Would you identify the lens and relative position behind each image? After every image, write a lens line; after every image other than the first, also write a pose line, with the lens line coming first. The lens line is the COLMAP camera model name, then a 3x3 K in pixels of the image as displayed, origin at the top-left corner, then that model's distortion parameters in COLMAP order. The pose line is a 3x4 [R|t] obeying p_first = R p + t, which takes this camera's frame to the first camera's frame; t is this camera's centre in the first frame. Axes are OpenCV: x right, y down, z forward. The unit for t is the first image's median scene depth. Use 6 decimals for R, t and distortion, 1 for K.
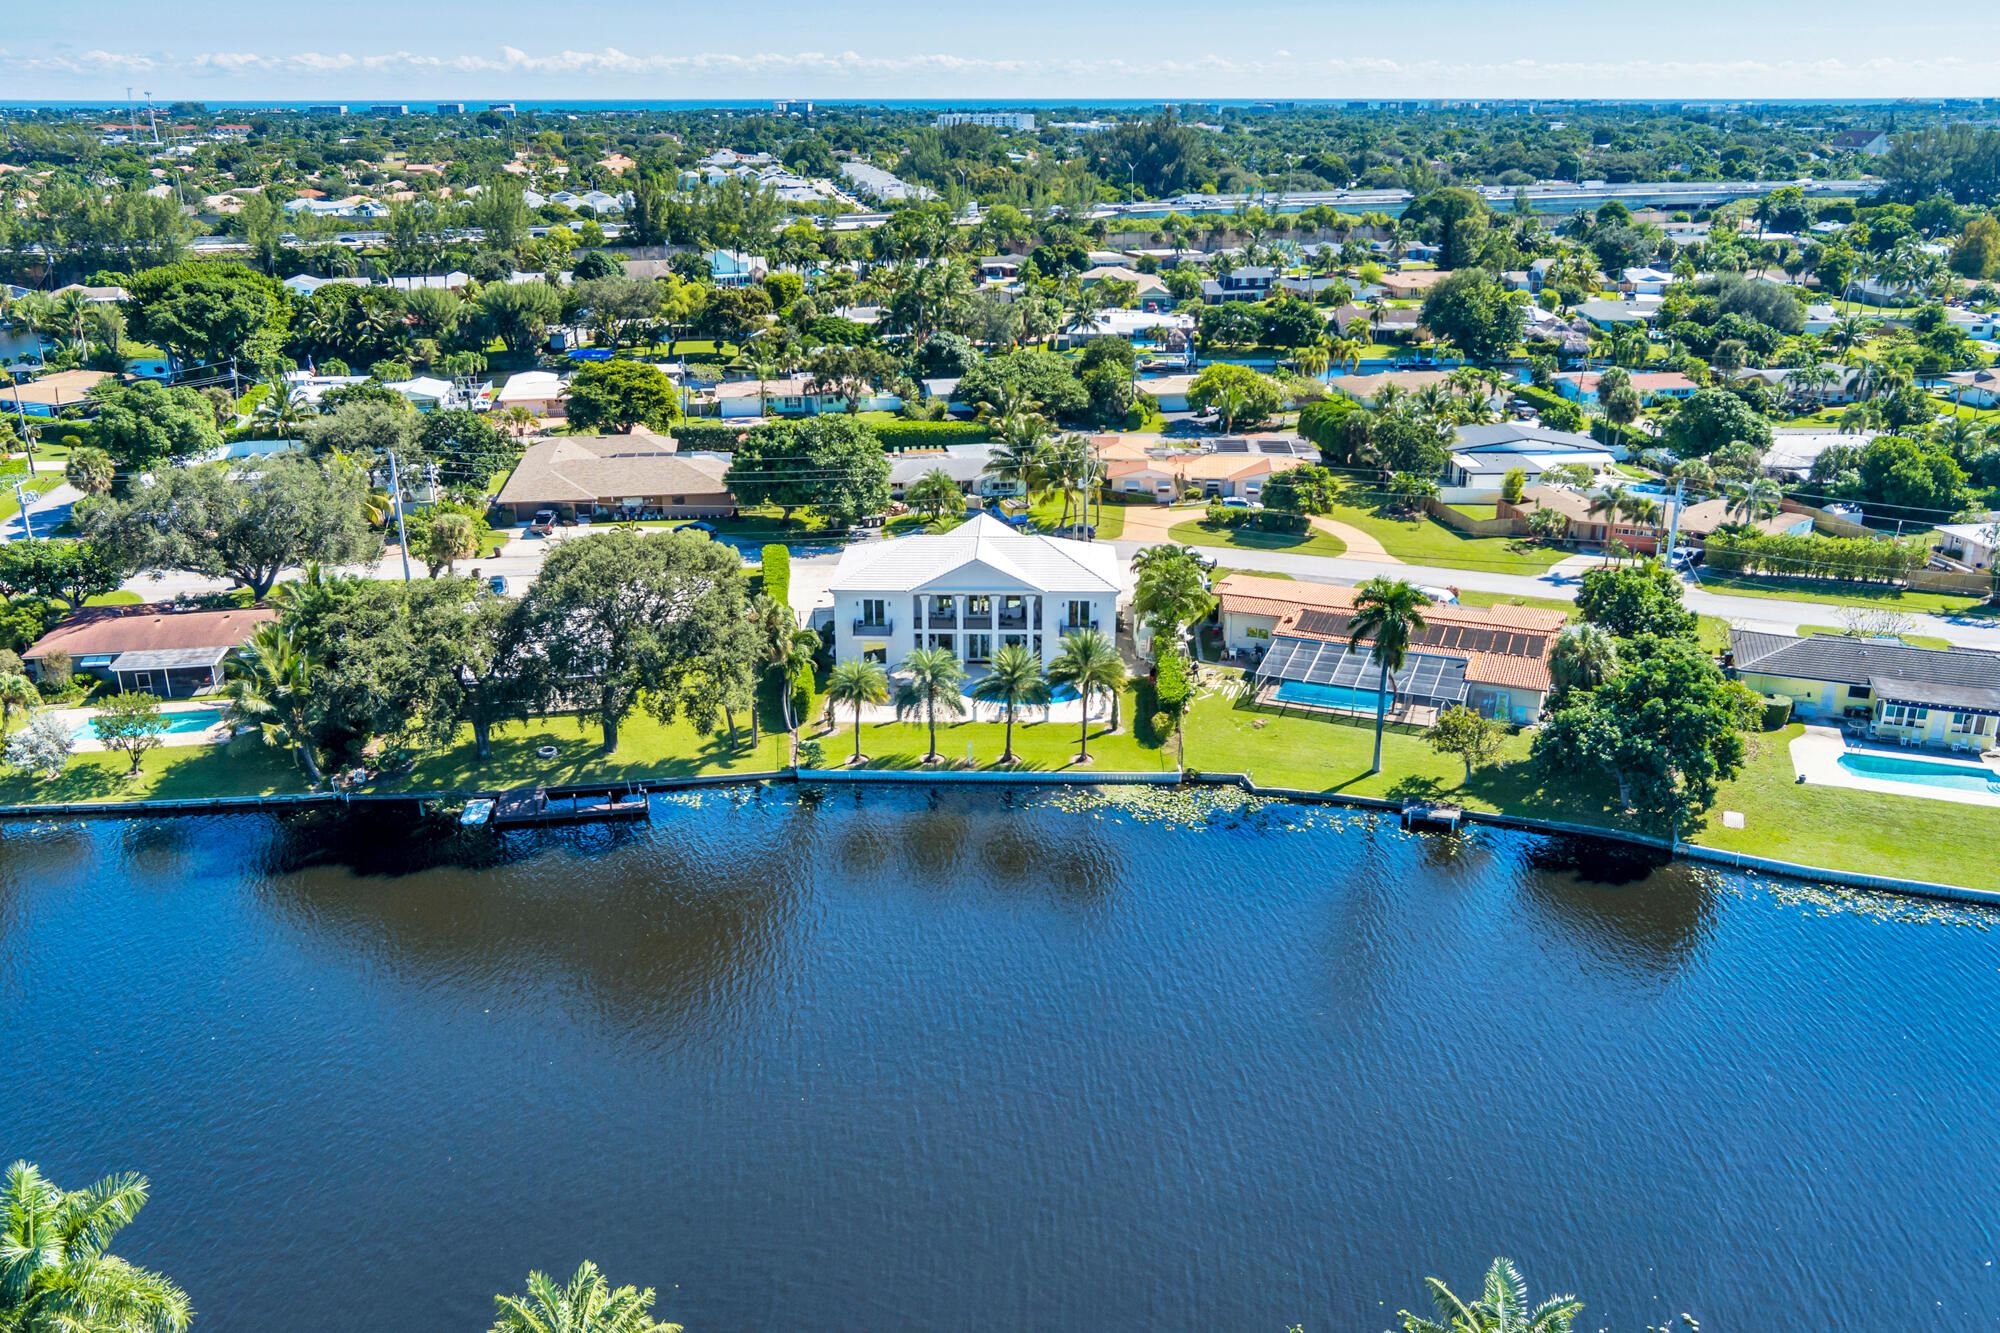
lens RADIAL K [[1594.4, 0, 991.9], [0, 1594.4, 680.1], [0, 0, 1]] dist [-0.013741, 0.013180]
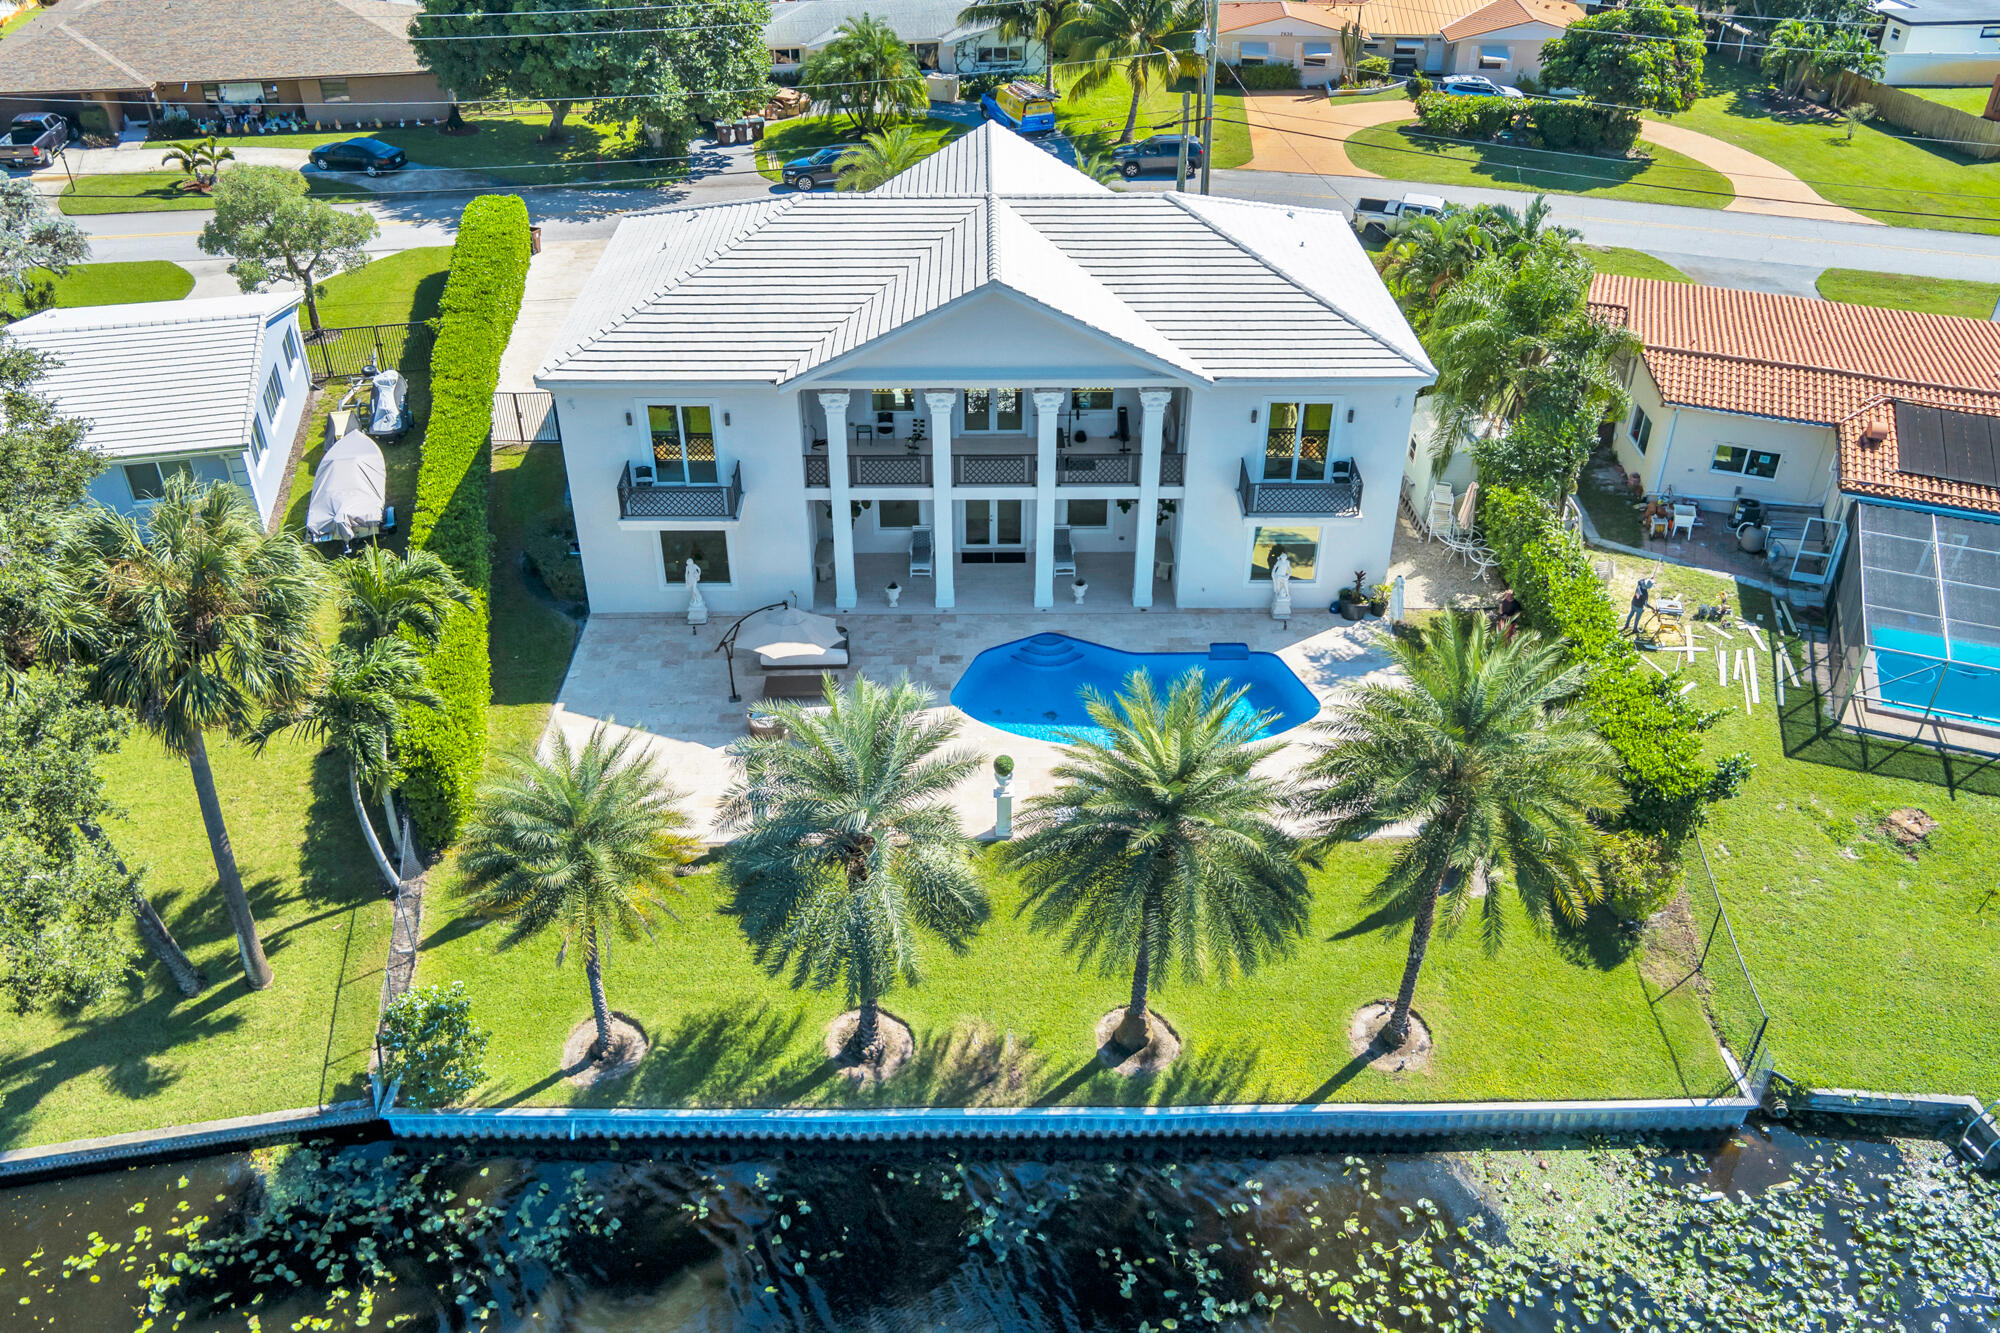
lens RADIAL K [[1594.4, 0, 991.9], [0, 1594.4, 680.1], [0, 0, 1]] dist [-0.013741, 0.013180]
pose [[0.999337, -0.017916, 0.031694, -0.015797], [0.009692, 0.970039, 0.242755, -0.055982], [-0.035093, -0.242287, 0.969570, 0.500521]]
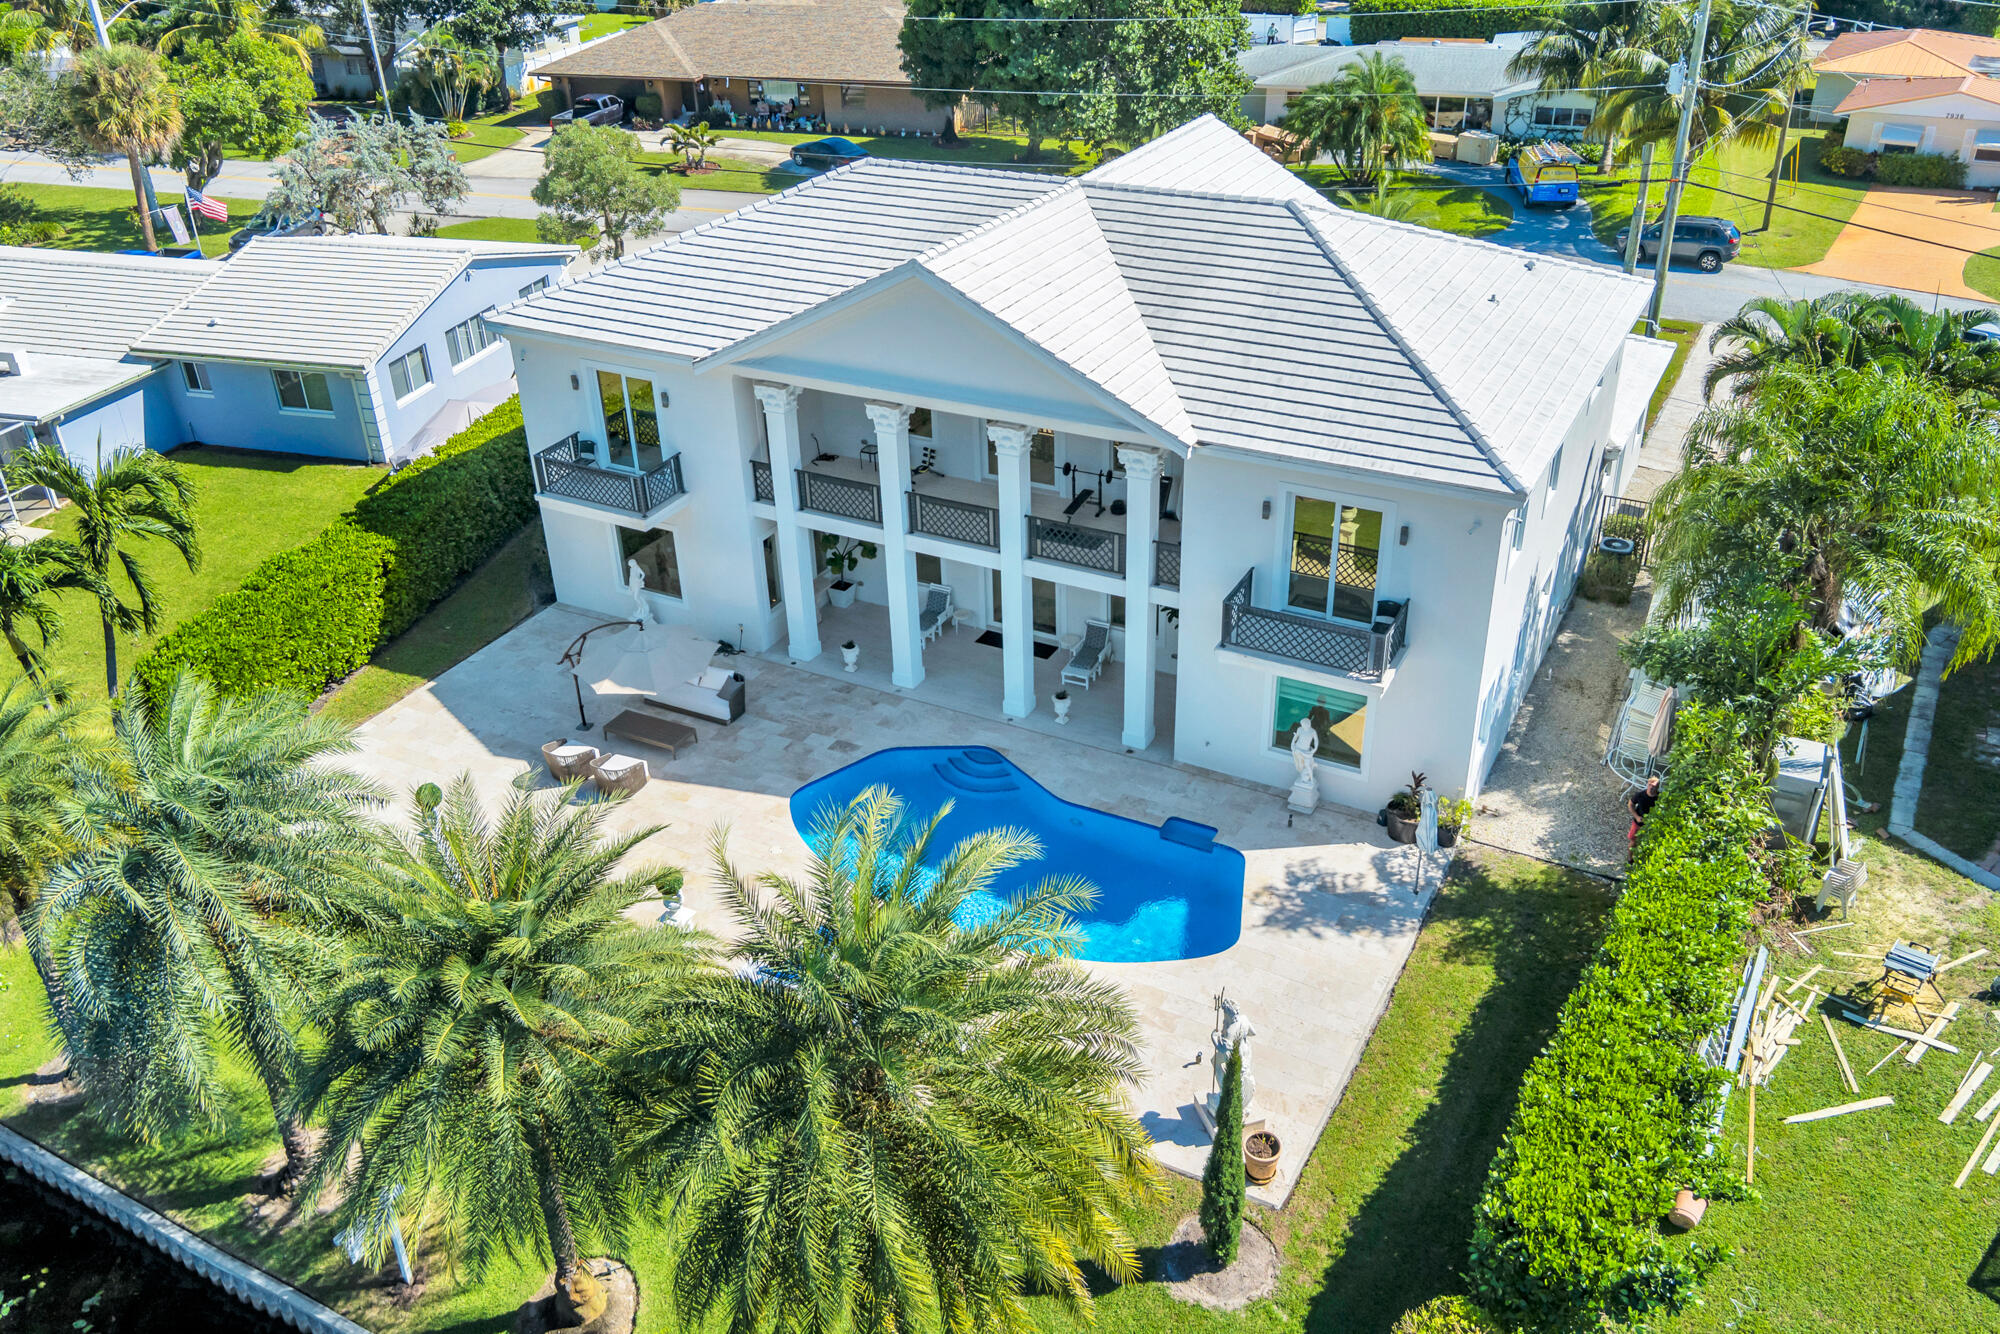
lens RADIAL K [[1594.4, 0, 991.9], [0, 1594.4, 680.6], [0, 0, 1]] dist [-0.013741, 0.013180]
pose [[0.889928, 0.211504, -0.404096, 0.080833], [-0.133728, 0.968040, 0.212169, -0.049796], [0.436056, -0.134776, 0.889770, 0.582049]]
